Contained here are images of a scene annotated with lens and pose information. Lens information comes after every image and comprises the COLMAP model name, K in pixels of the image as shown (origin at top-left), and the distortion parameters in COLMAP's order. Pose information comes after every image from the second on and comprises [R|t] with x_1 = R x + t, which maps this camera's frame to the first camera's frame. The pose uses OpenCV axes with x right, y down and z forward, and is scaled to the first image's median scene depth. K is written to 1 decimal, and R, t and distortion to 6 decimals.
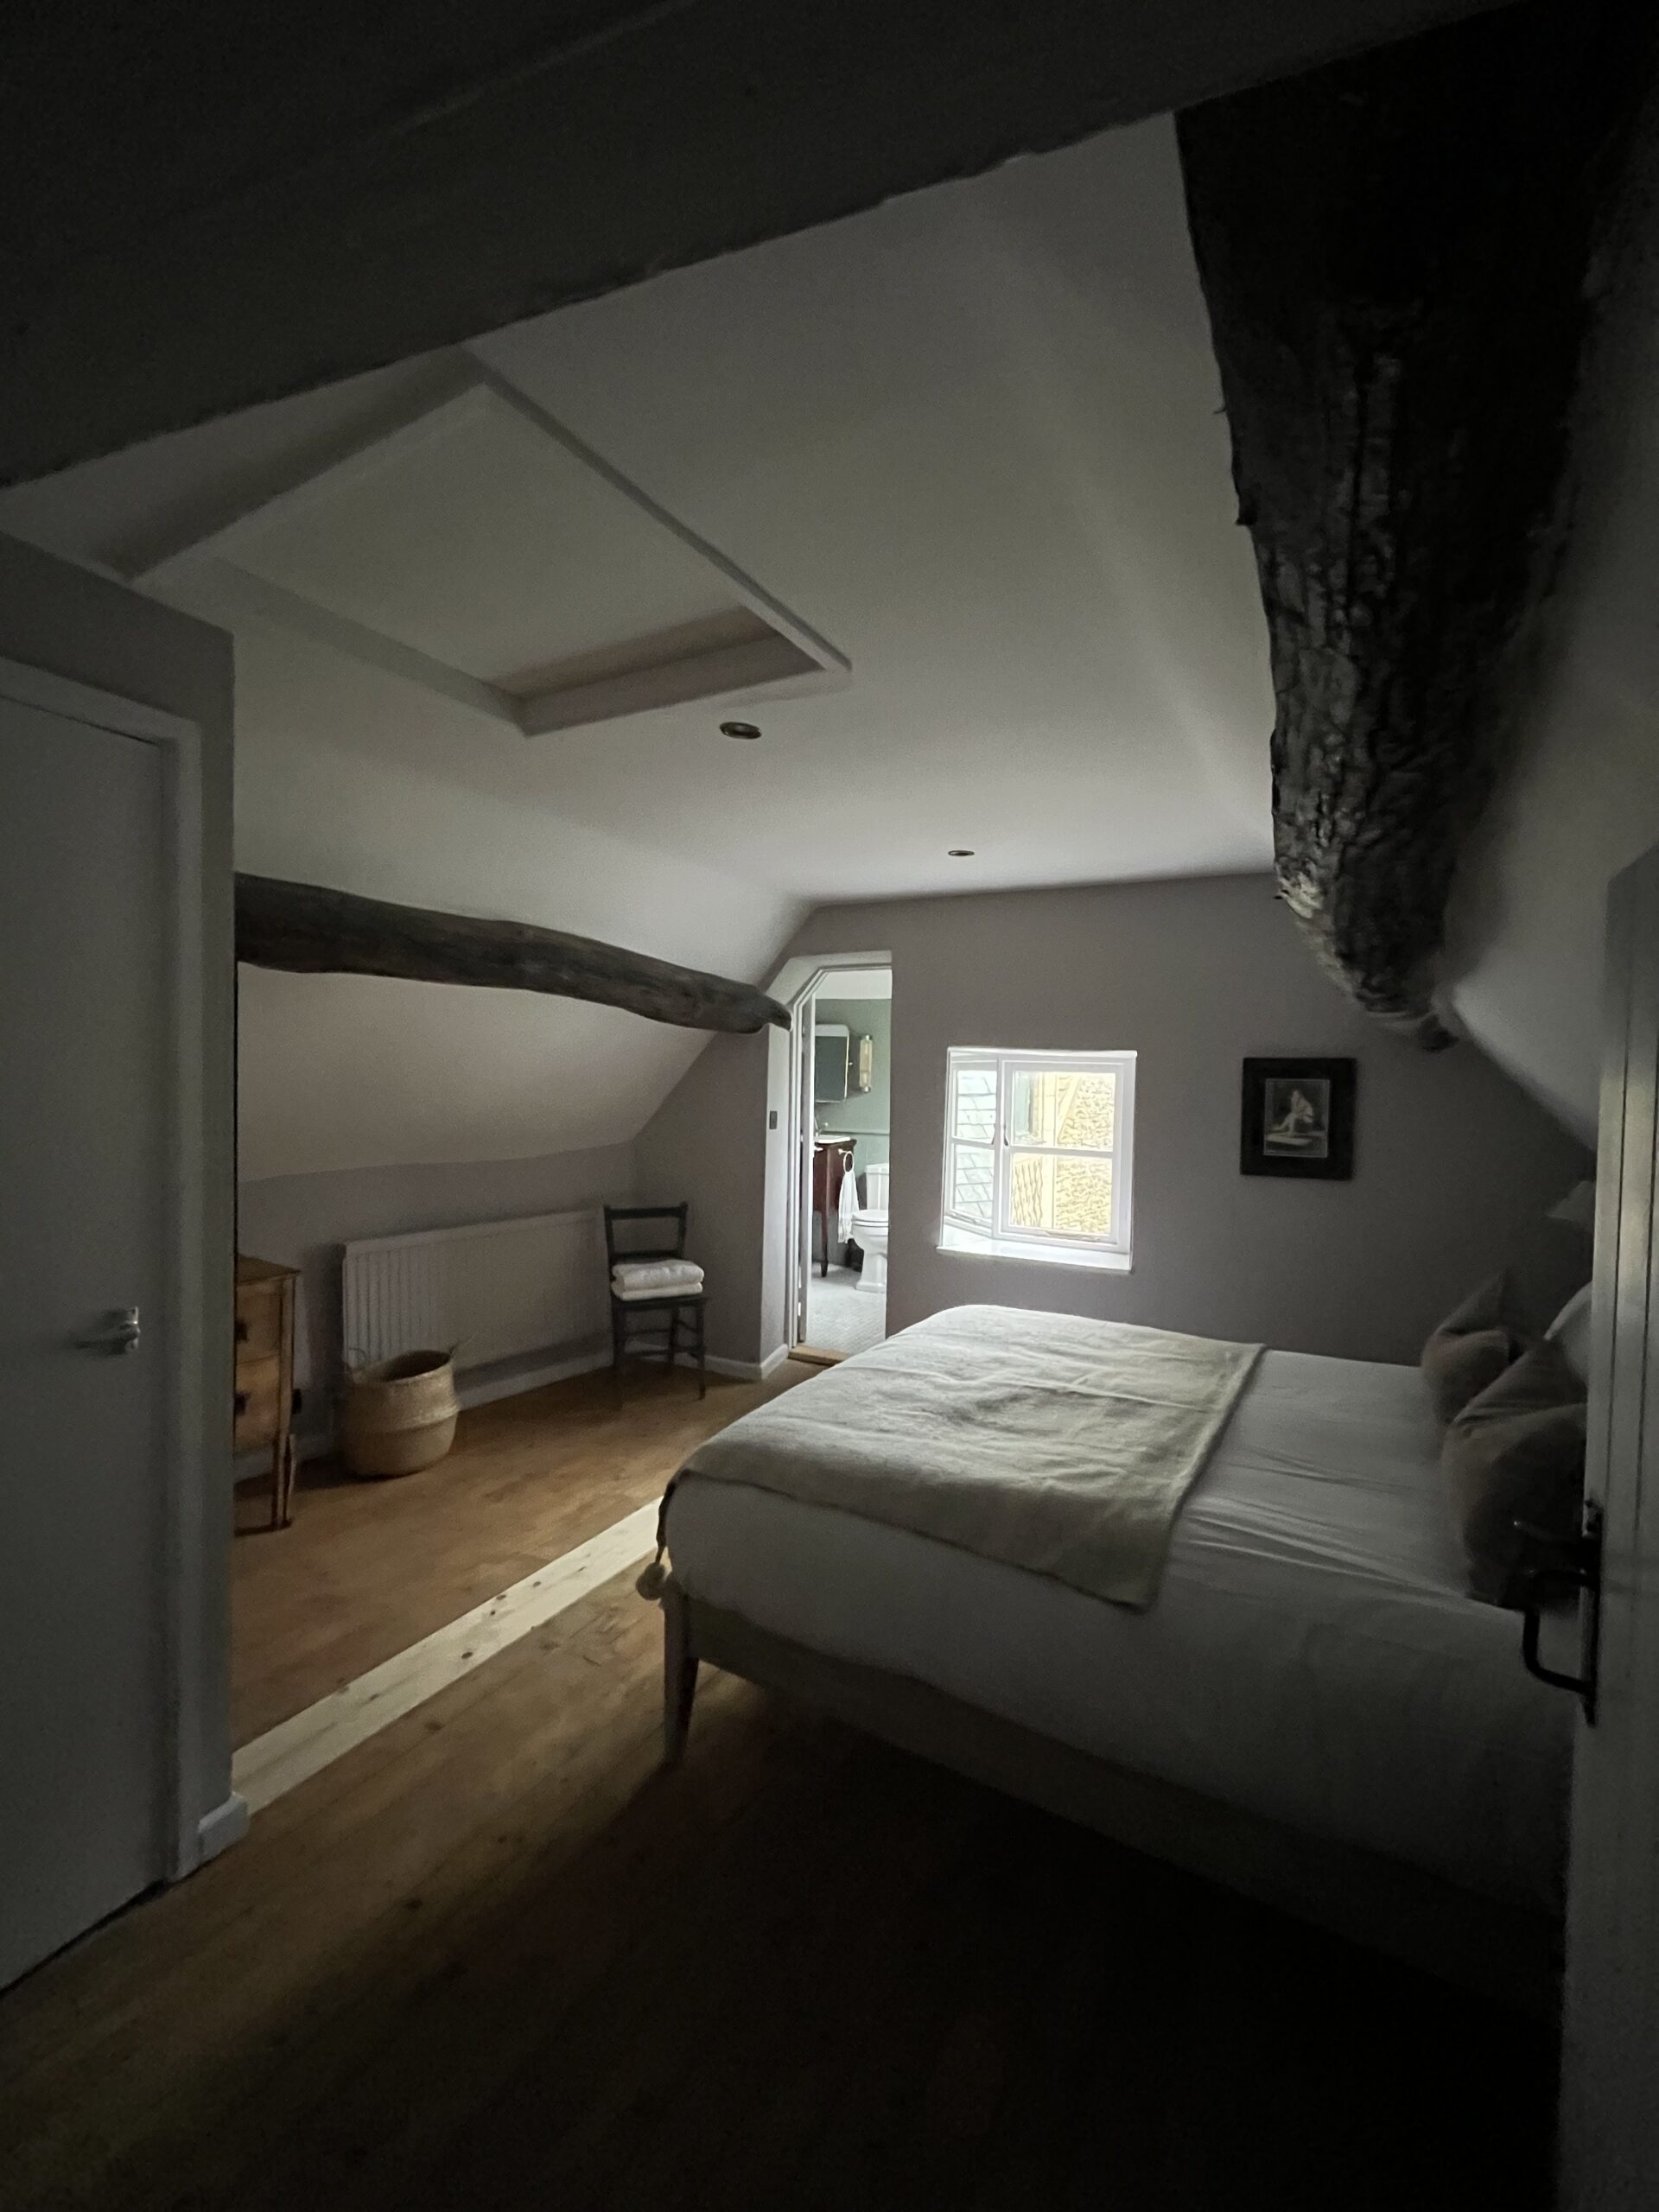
lens RADIAL K [[900.9, 0, 827.8], [0, 900.9, 1104.9], [0, 0, 1]] dist [-0.004432, 0.000377]
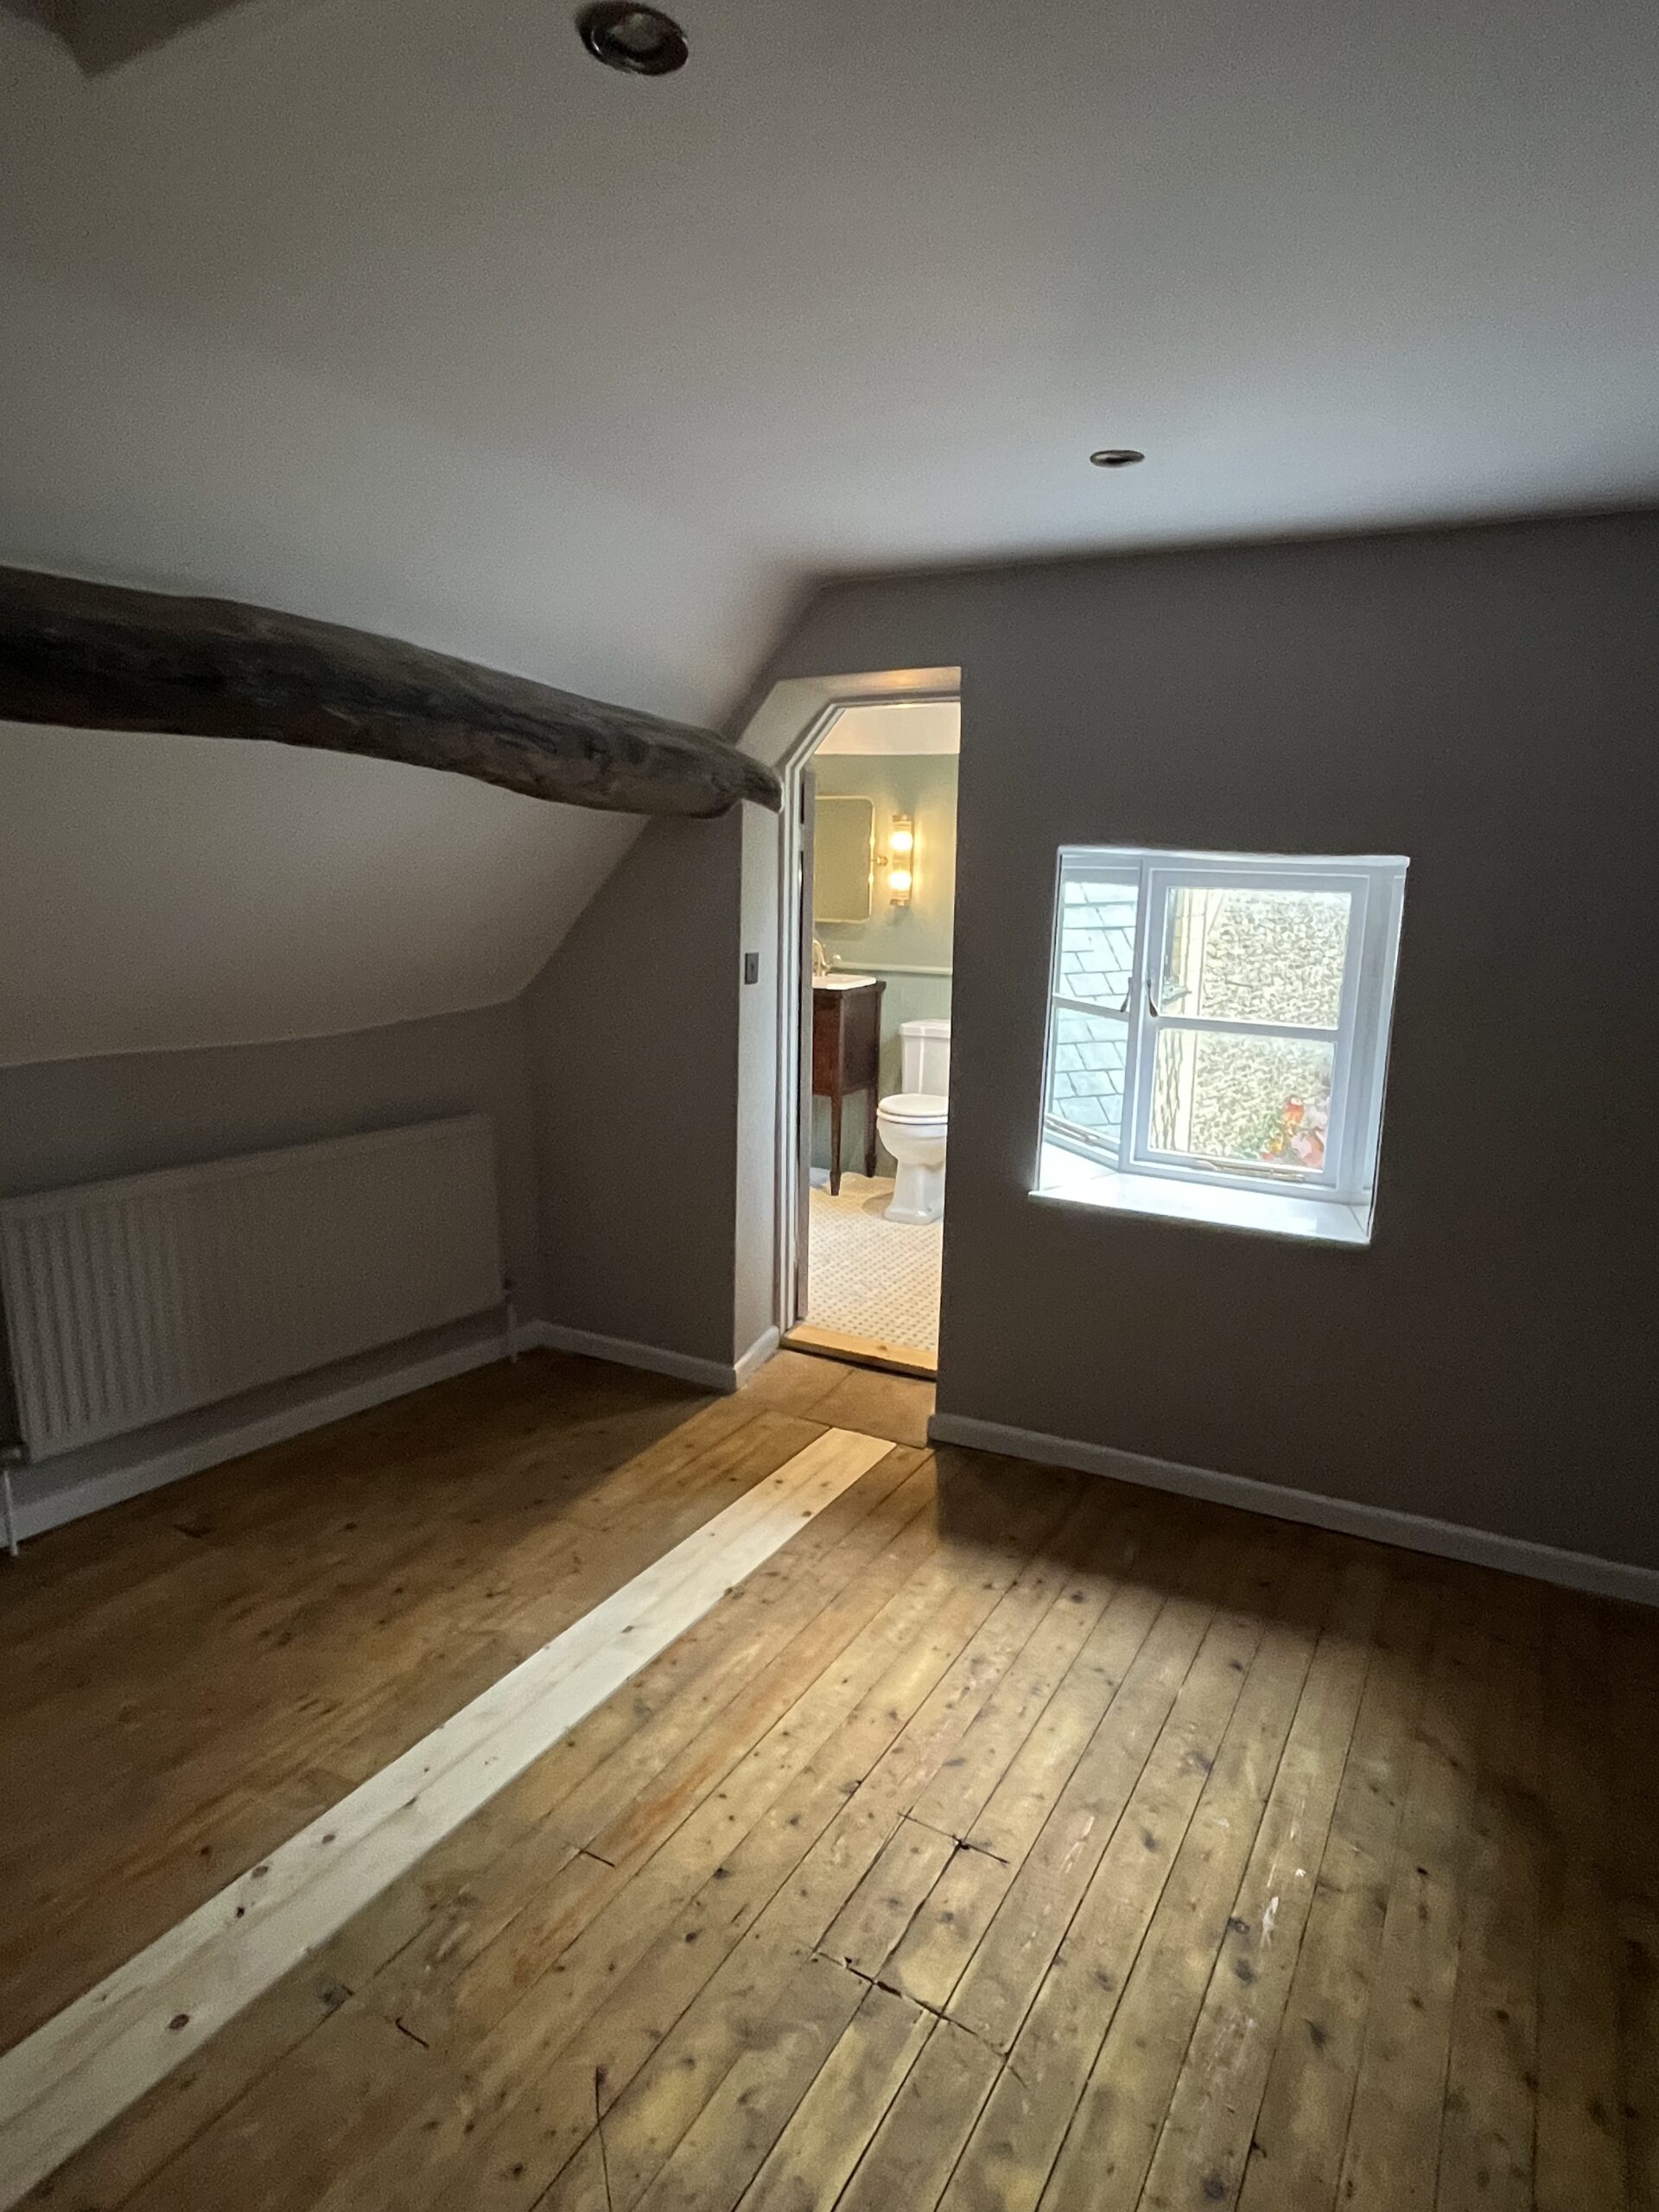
lens RADIAL K [[1245.5, 0, 827.8], [0, 1245.5, 1101.5], [0, 0, 1]] dist [-0.003390, 0.000668]
pose [[0.999978, 0.001159, -0.006508, -0.005628], [-0.000132, 0.987812, 0.155654, -0.026515], [0.006609, -0.155650, 0.987790, 0.200477]]
